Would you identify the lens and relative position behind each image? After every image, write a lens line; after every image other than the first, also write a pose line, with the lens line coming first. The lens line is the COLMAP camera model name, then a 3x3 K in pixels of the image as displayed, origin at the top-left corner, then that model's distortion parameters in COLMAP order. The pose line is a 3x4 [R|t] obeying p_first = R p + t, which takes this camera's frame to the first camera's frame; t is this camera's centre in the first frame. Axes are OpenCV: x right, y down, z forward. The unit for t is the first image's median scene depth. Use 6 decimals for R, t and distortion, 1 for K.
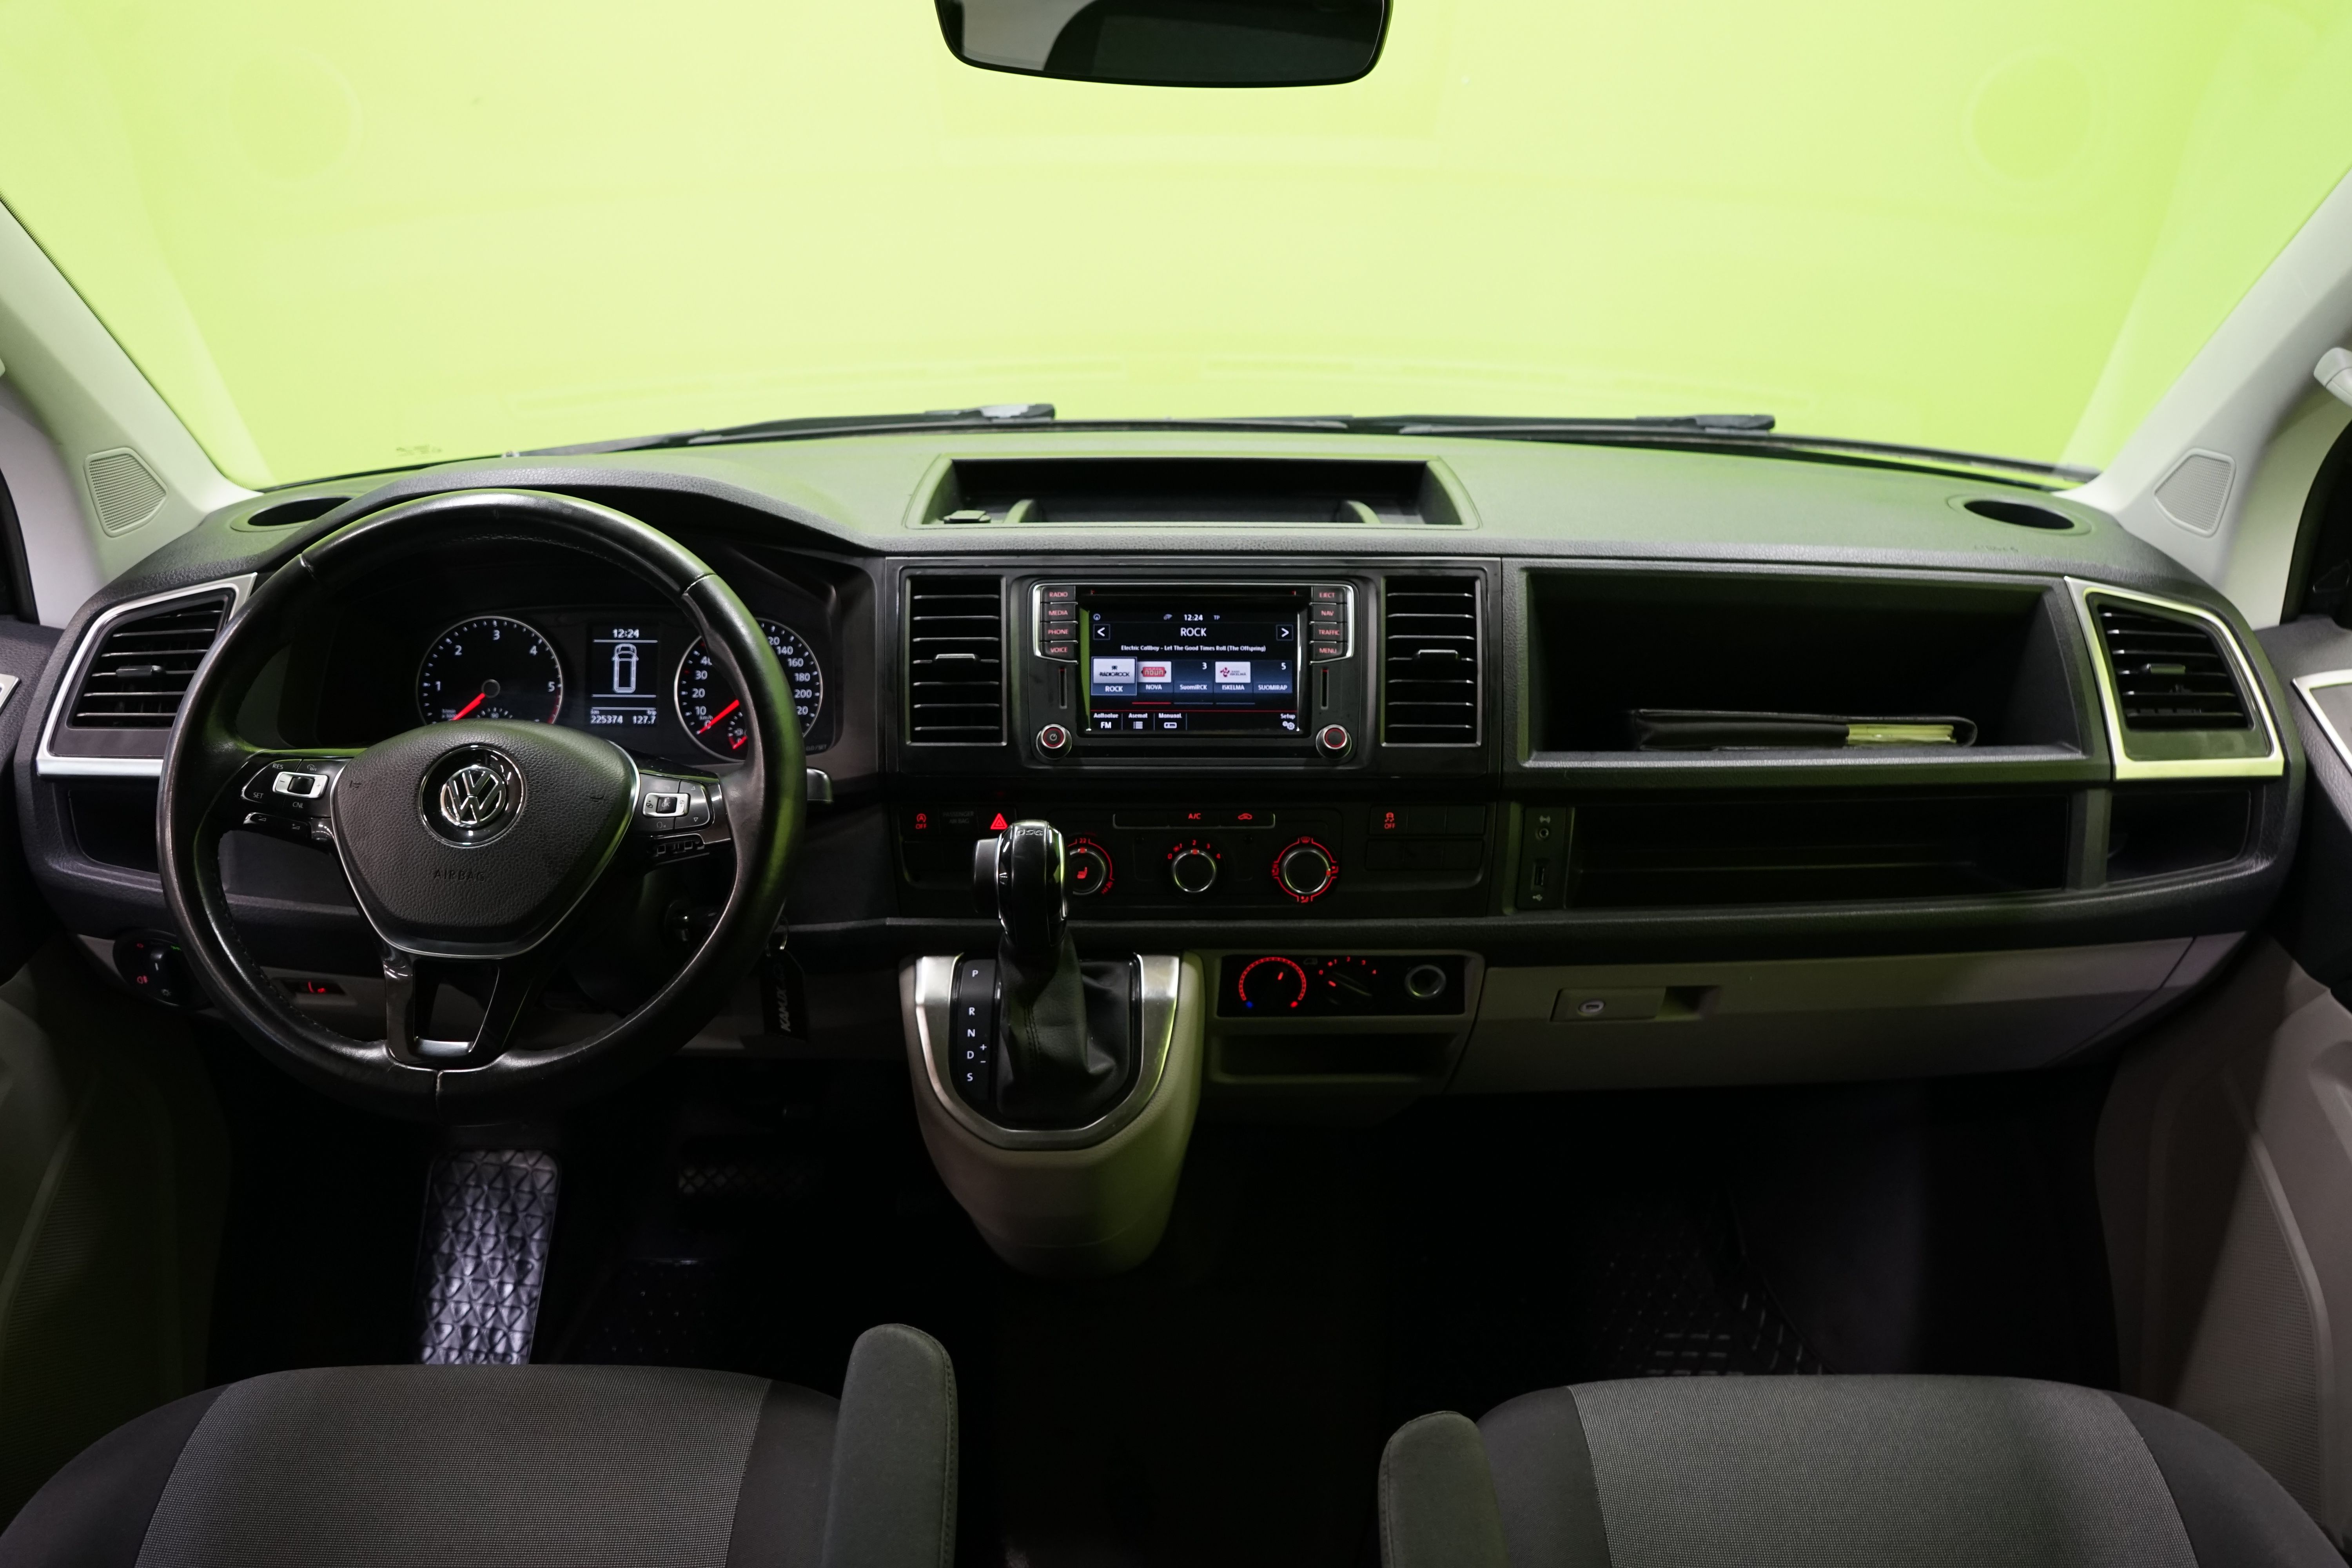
lens RADIAL K [[1903.3, 0, 1176.0], [0, 1903.3, 784.0], [0, 0, 1]] dist [0.000488, -0.000147]
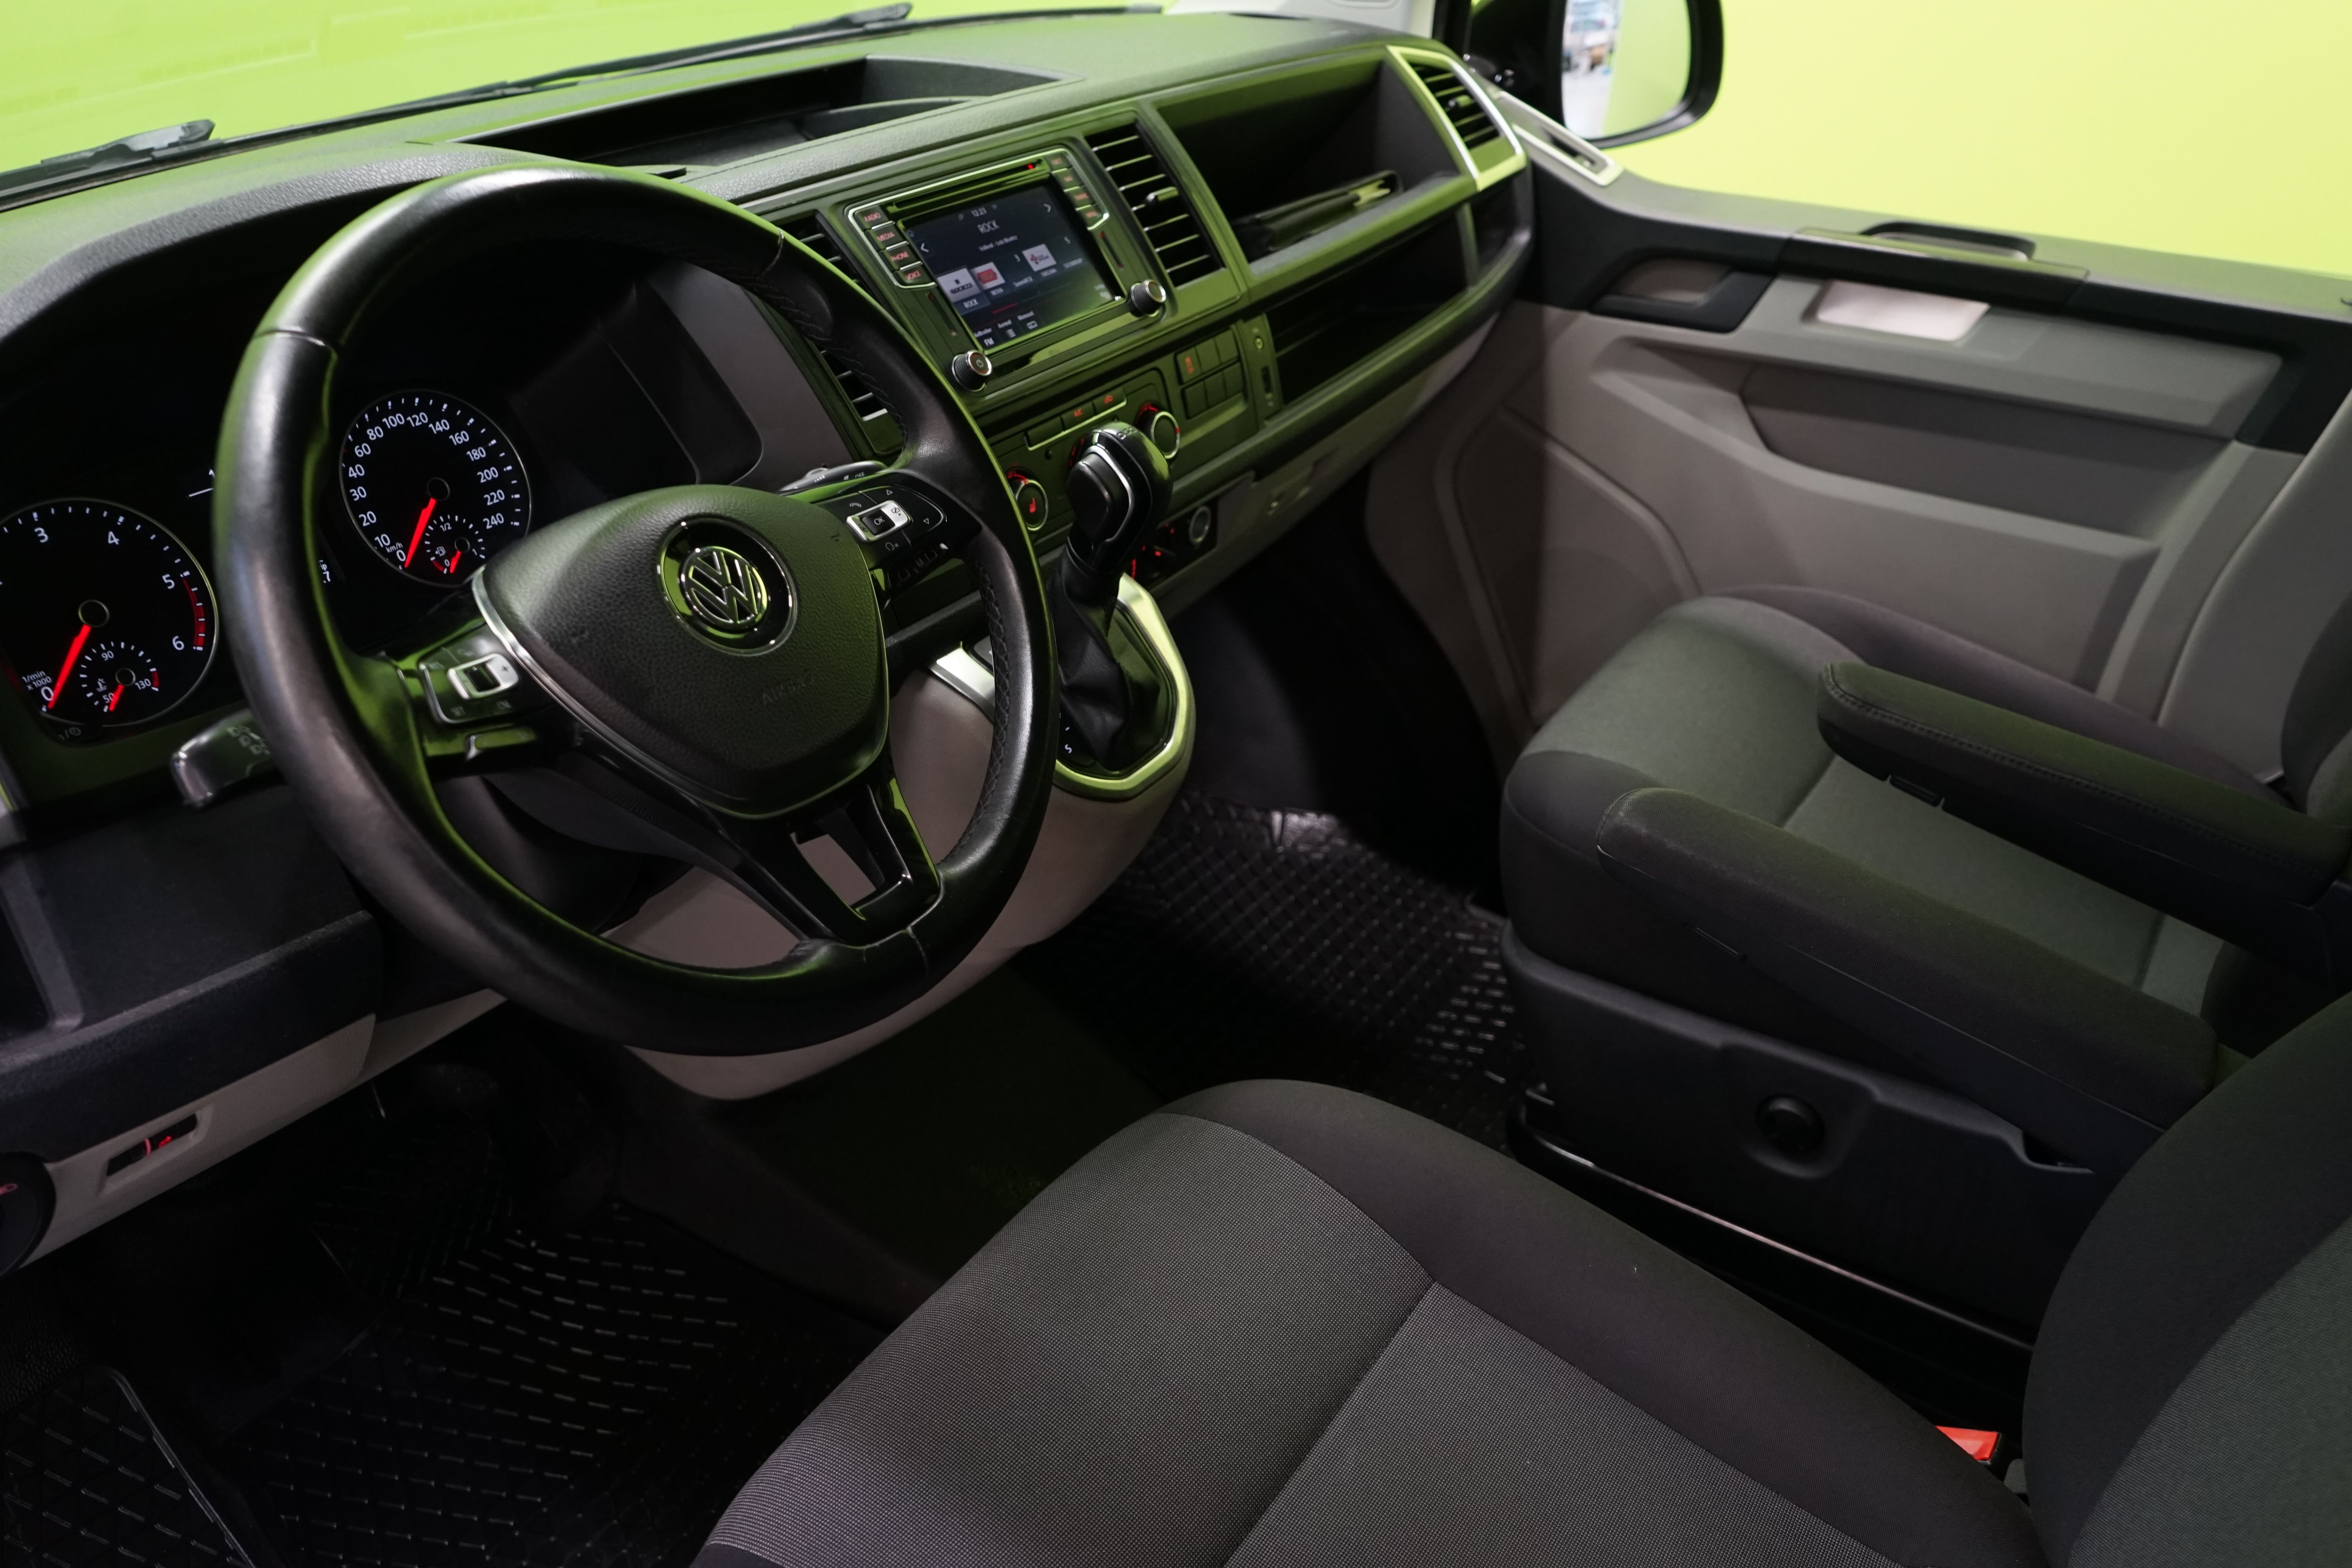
lens RADIAL K [[1938.2, 0, 1176.0], [0, 1938.2, 784.0], [0, 0, 1]] dist [-0.003578, -0.000963]
pose [[0.541920, -0.414014, 0.731379, -0.720441], [0.338203, 0.904100, 0.261193, -0.049922], [-0.769378, 0.105809, 0.629970, 0.370626]]
